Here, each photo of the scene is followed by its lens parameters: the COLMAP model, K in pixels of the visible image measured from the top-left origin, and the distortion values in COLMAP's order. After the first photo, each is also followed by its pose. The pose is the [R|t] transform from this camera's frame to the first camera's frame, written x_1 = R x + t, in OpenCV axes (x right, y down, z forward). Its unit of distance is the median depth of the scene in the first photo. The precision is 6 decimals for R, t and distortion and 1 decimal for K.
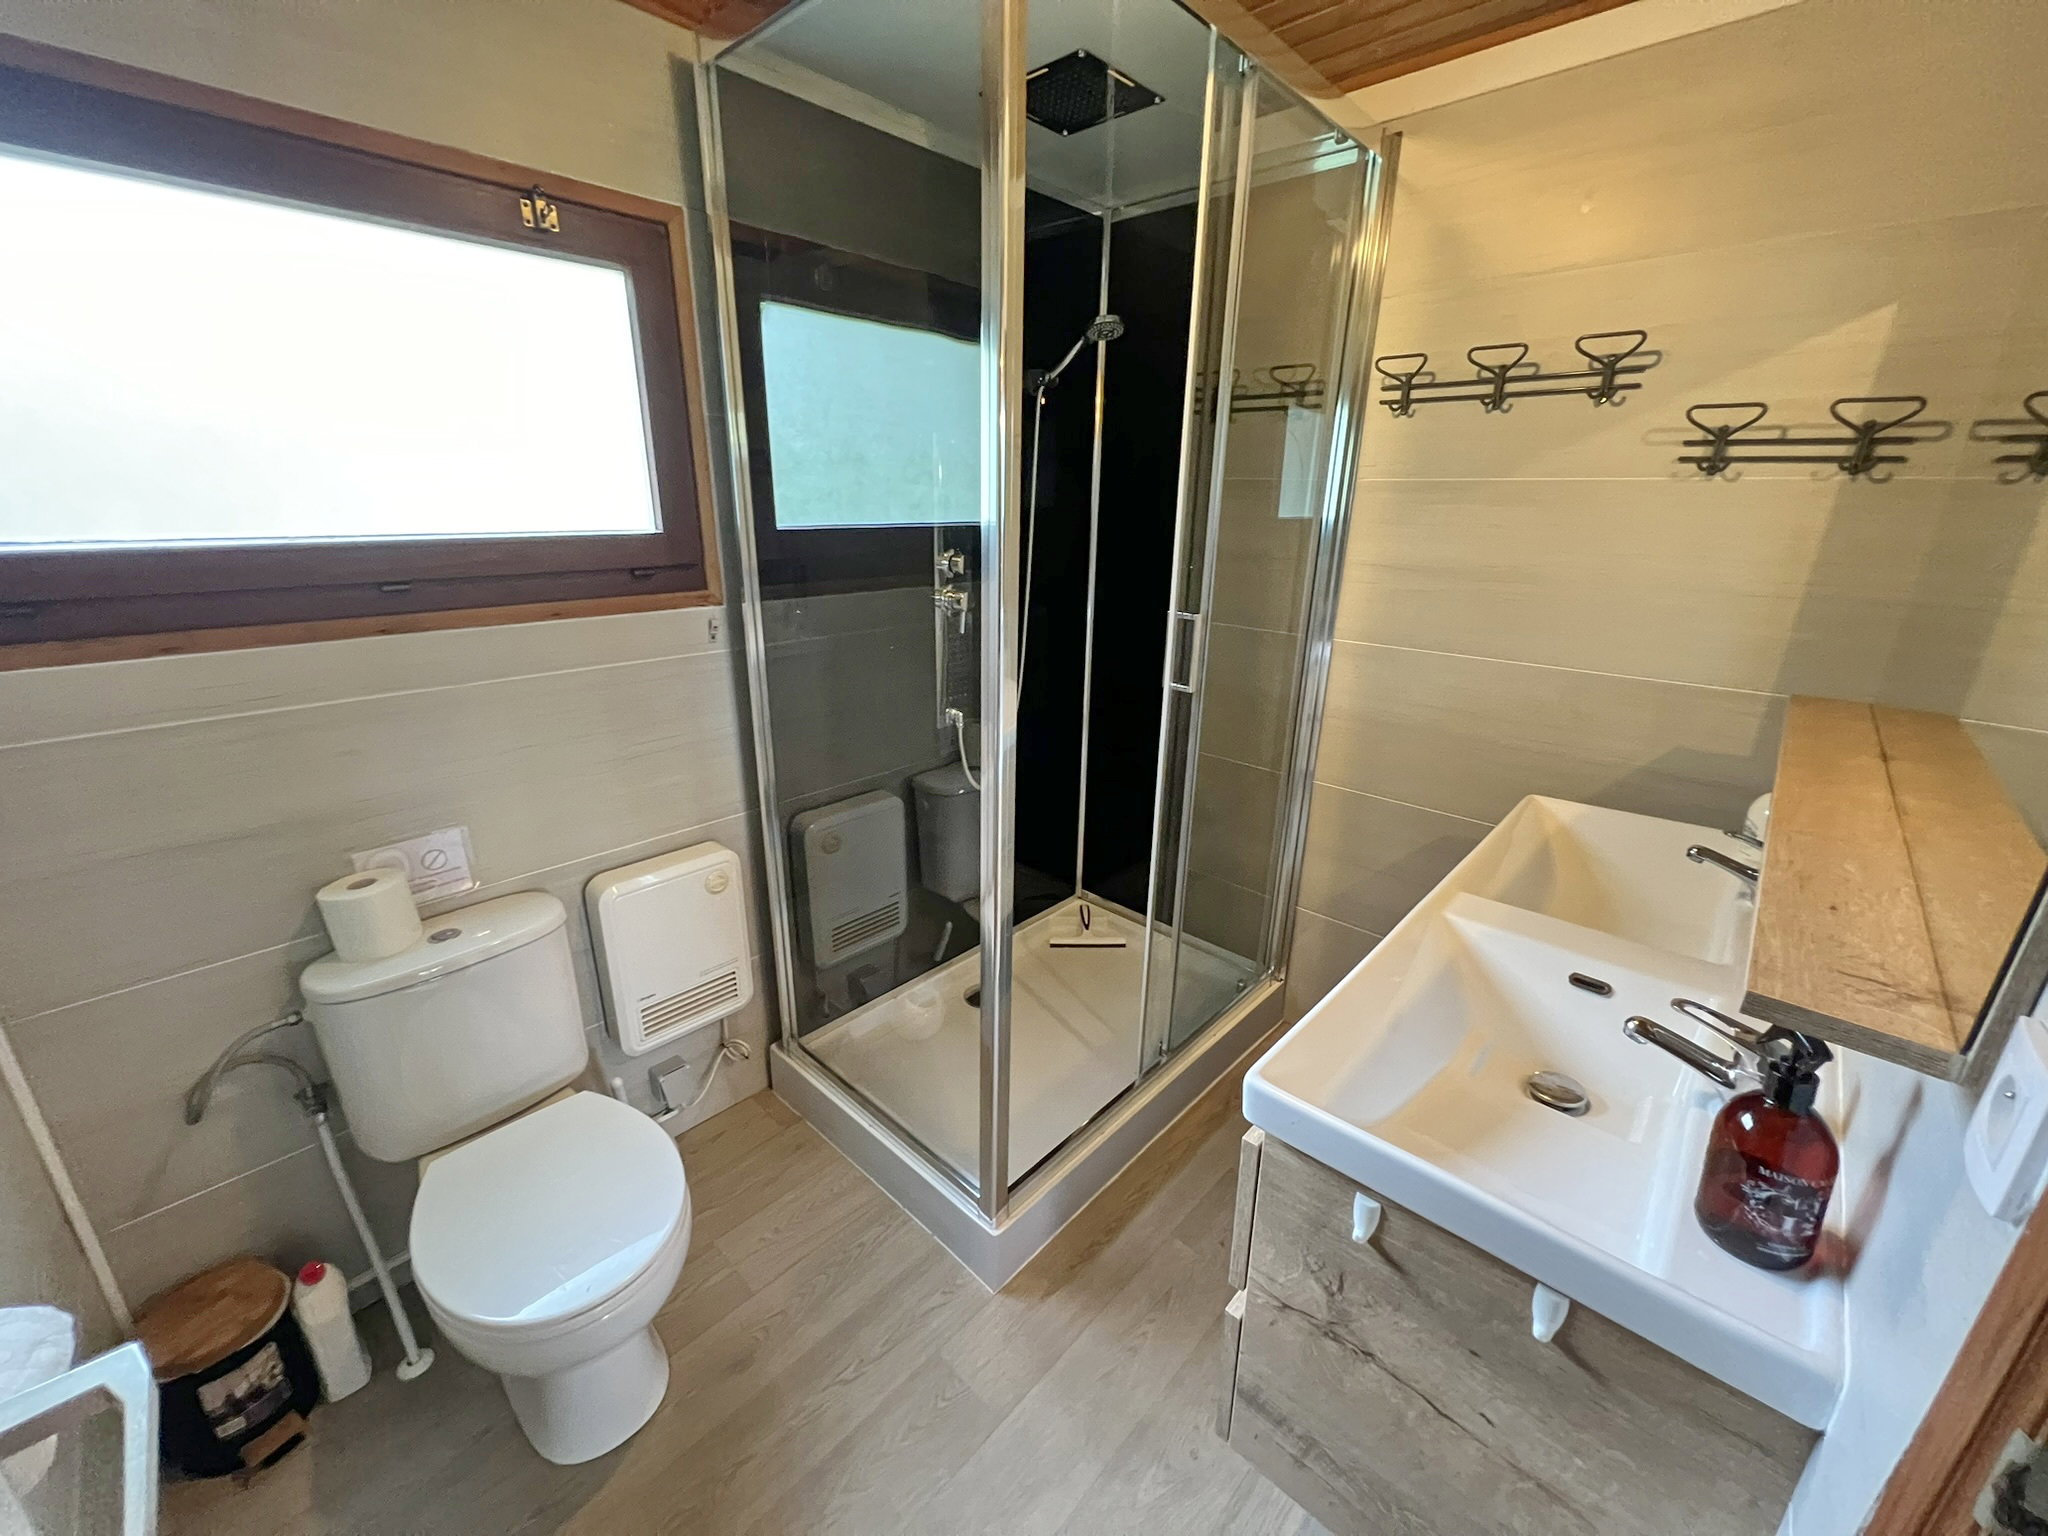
lens RADIAL K [[821.1, 0, 1024.3], [0, 821.1, 767.7], [0, 0, 1]] dist [-0.001852, 0.000055]
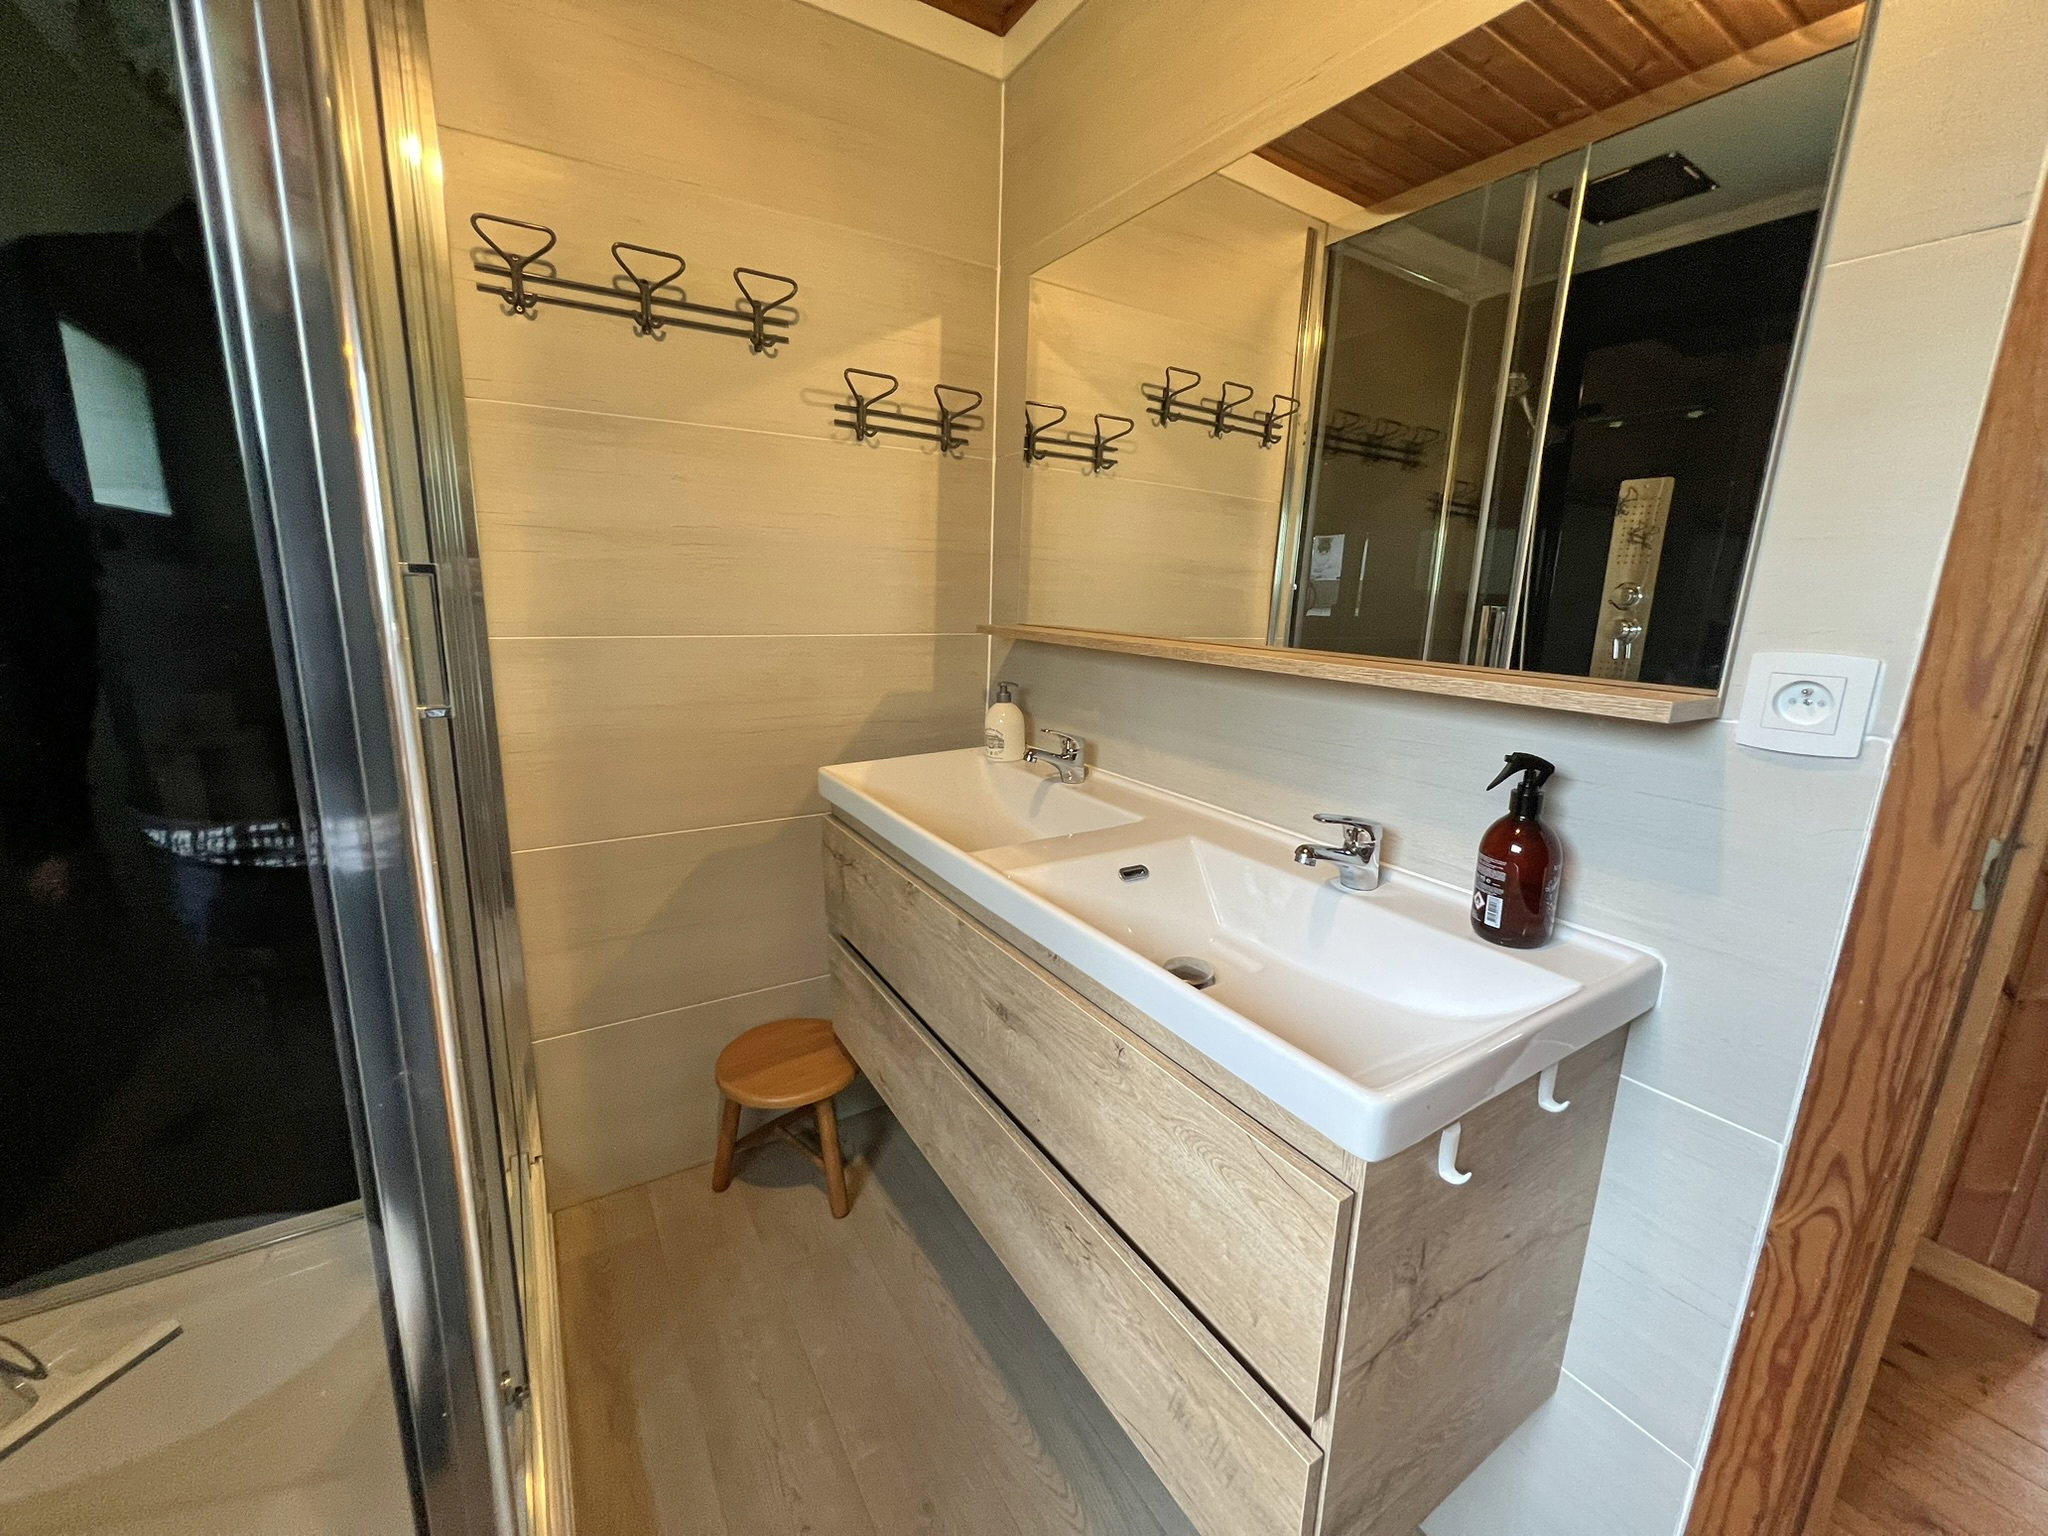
lens RADIAL K [[821.1, 0, 1024.3], [0, 821.1, 766.7], [0, 0, 1]] dist [-0.001852, 0.000055]
pose [[0.246582, -0.221657, 0.943433, -0.231370], [0.281399, 0.947927, 0.149164, -0.046712], [-0.927368, 0.228700, 0.296116, 0.567004]]
